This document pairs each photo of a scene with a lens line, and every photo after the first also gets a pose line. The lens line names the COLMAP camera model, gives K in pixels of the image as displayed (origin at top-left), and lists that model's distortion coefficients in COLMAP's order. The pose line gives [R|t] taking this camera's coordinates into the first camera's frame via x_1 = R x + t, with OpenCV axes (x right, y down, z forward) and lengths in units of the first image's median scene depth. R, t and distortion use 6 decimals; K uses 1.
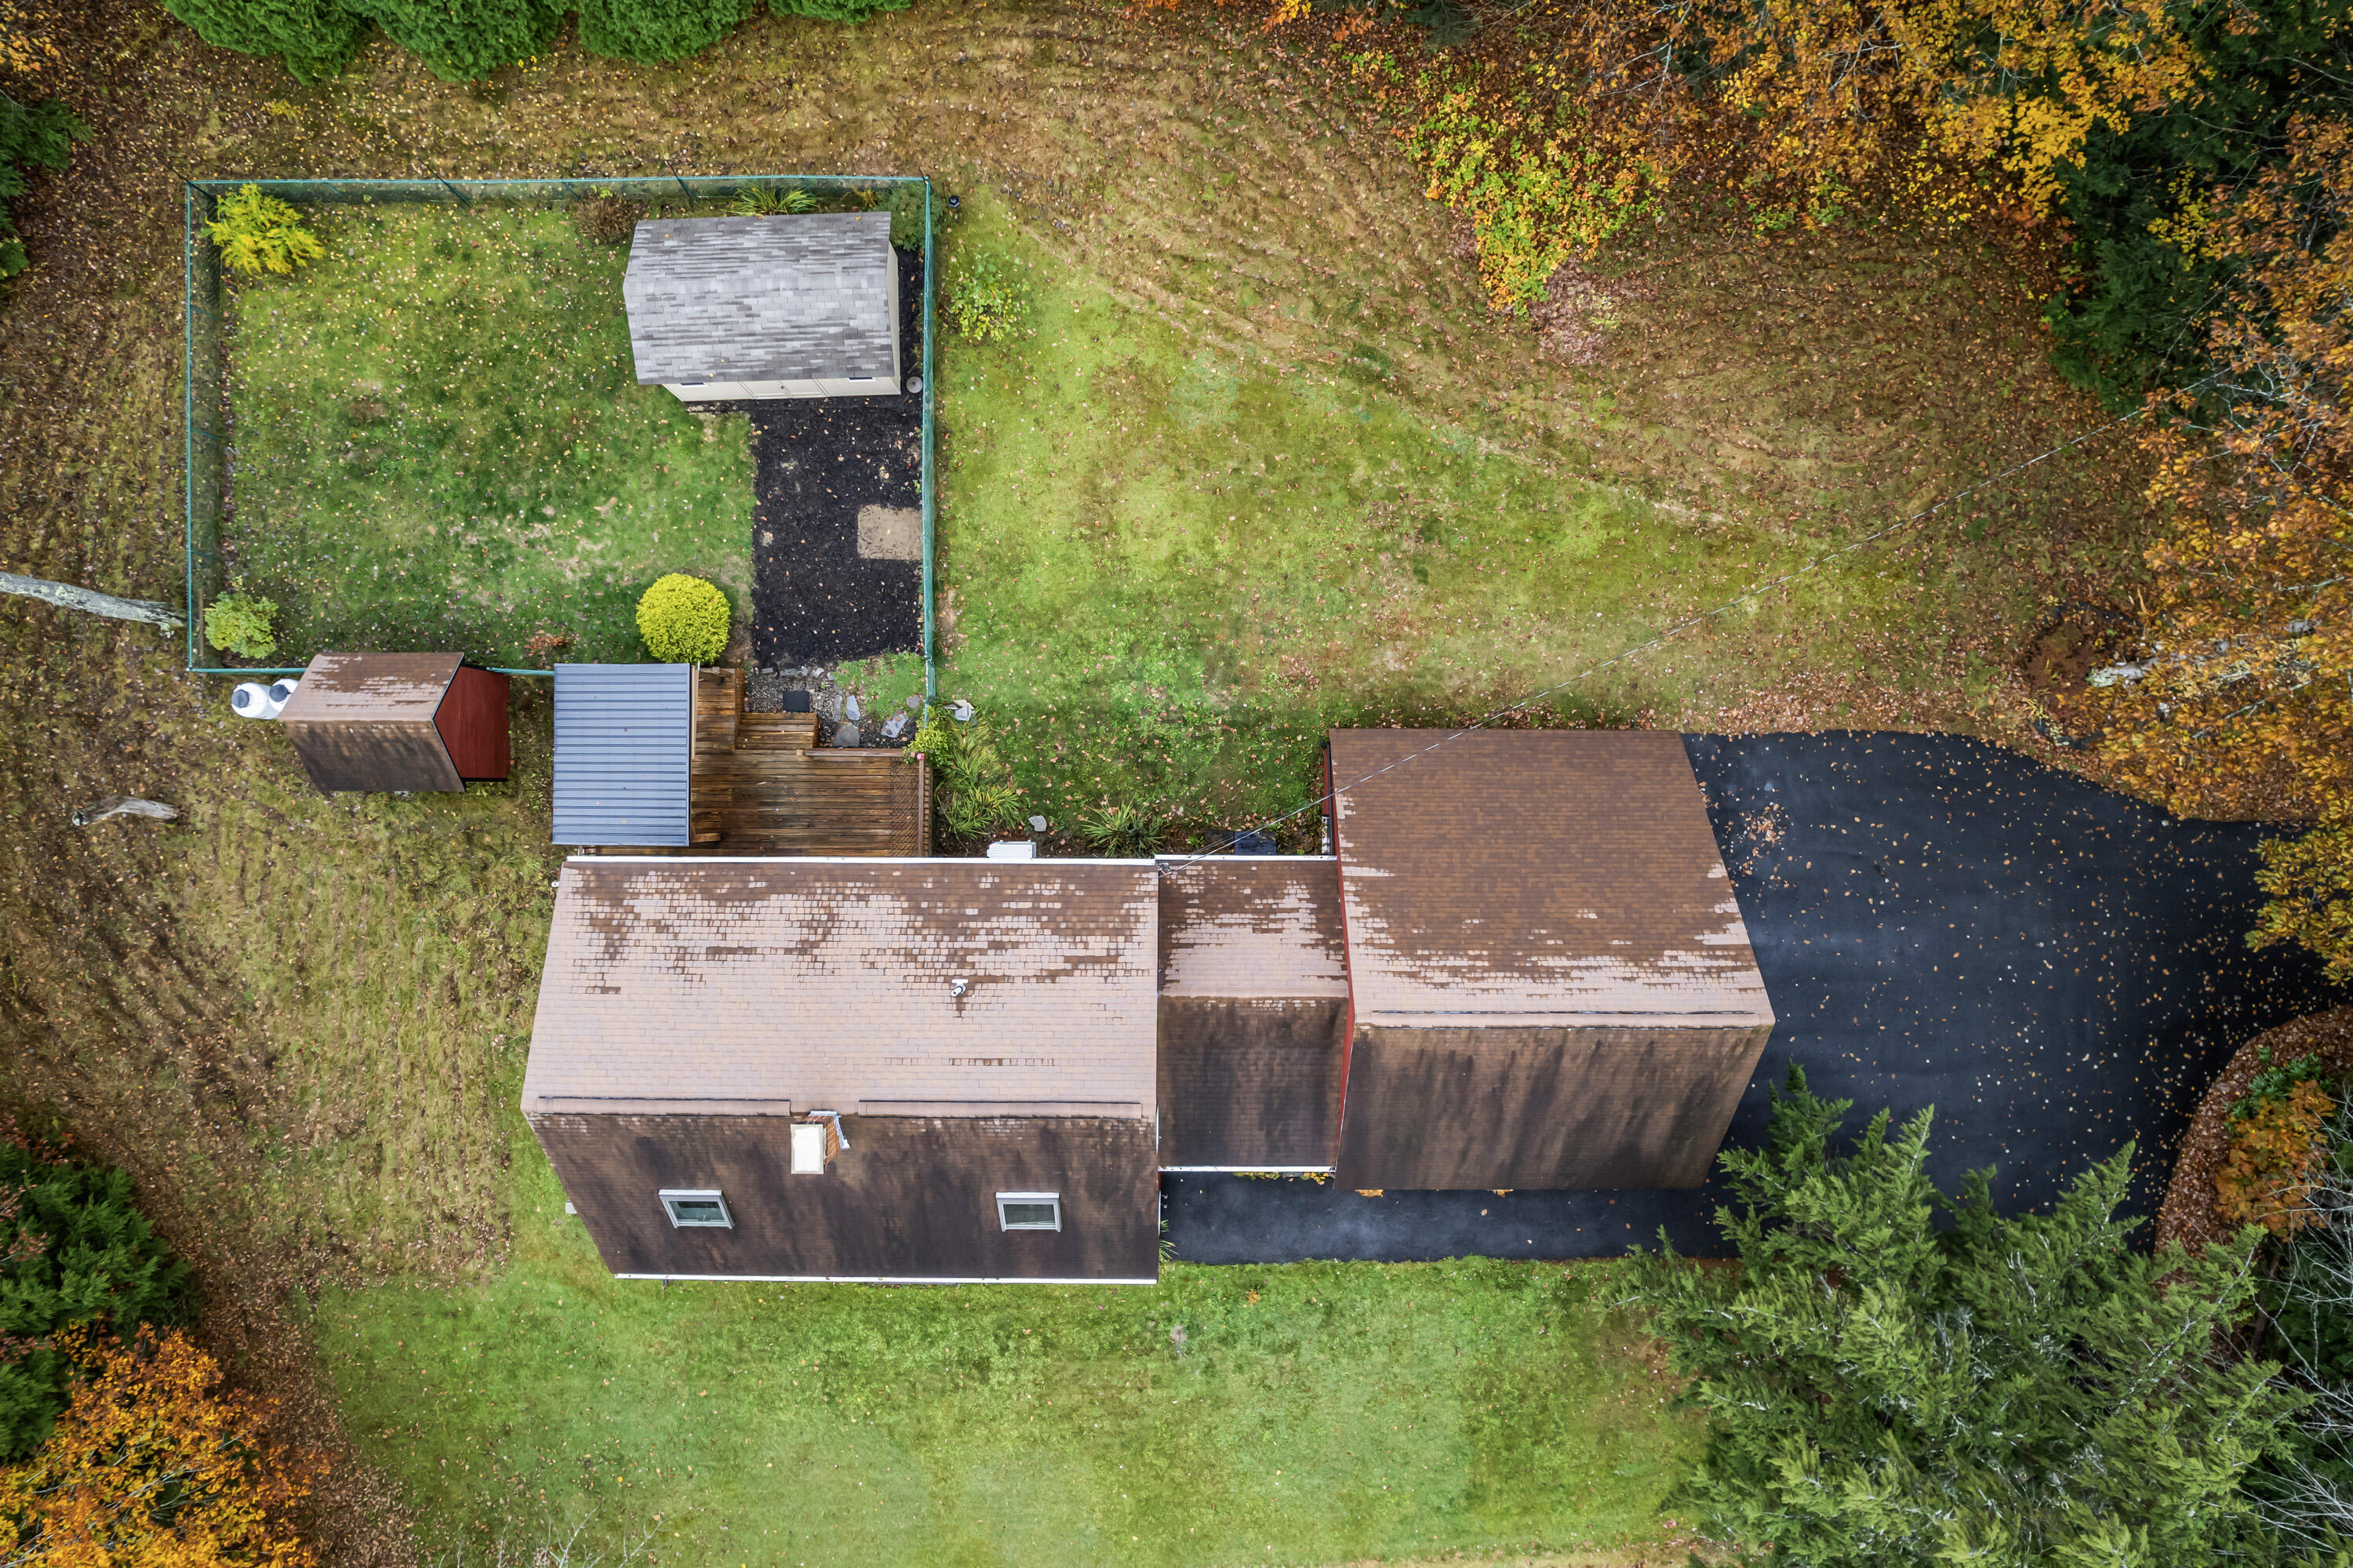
lens RADIAL K [[1550.2, 0, 1175.8], [0, 1550.2, 780.4], [0, 0, 1]] dist [-0.026262, -0.000392]
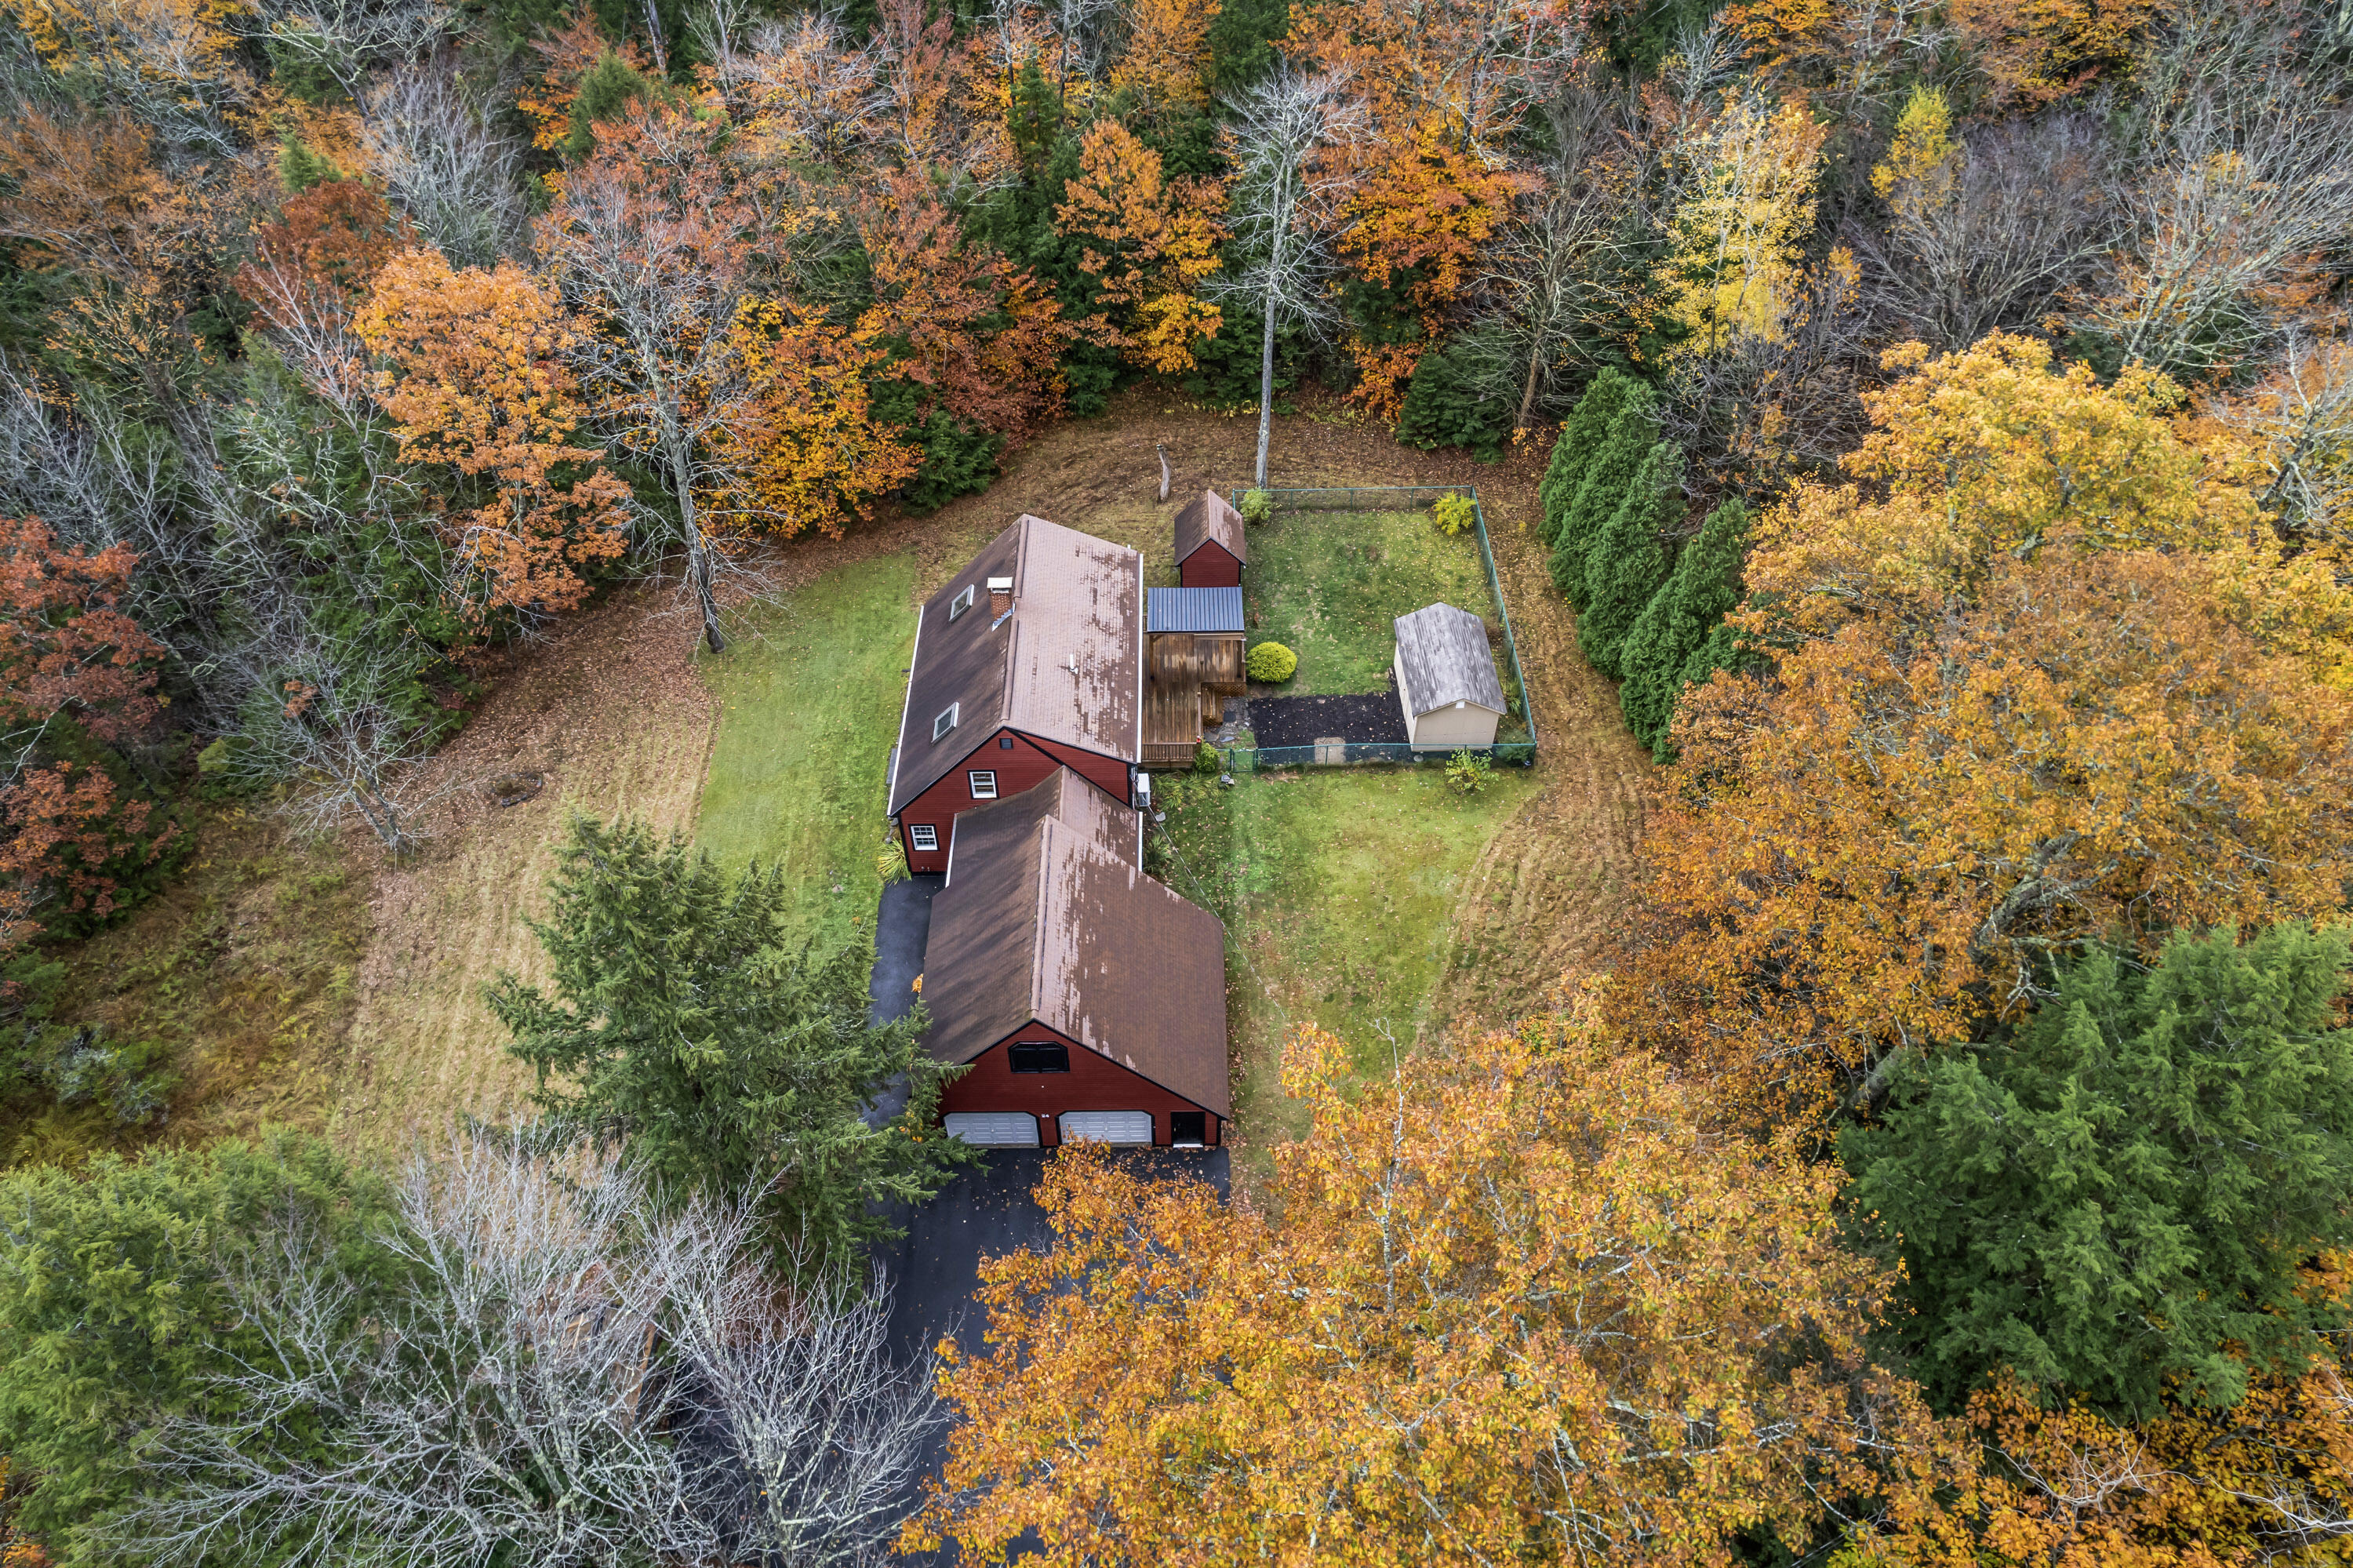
lens RADIAL K [[1550.2, 0, 1174.8], [0, 1550.2, 785.7], [0, 0, 1]] dist [-0.026262, -0.000392]
pose [[0.012026, 0.721334, -0.692483, 1.080665], [-0.999604, 0.026293, 0.010029, -0.004630], [0.025442, 0.692088, 0.721365, -0.223666]]
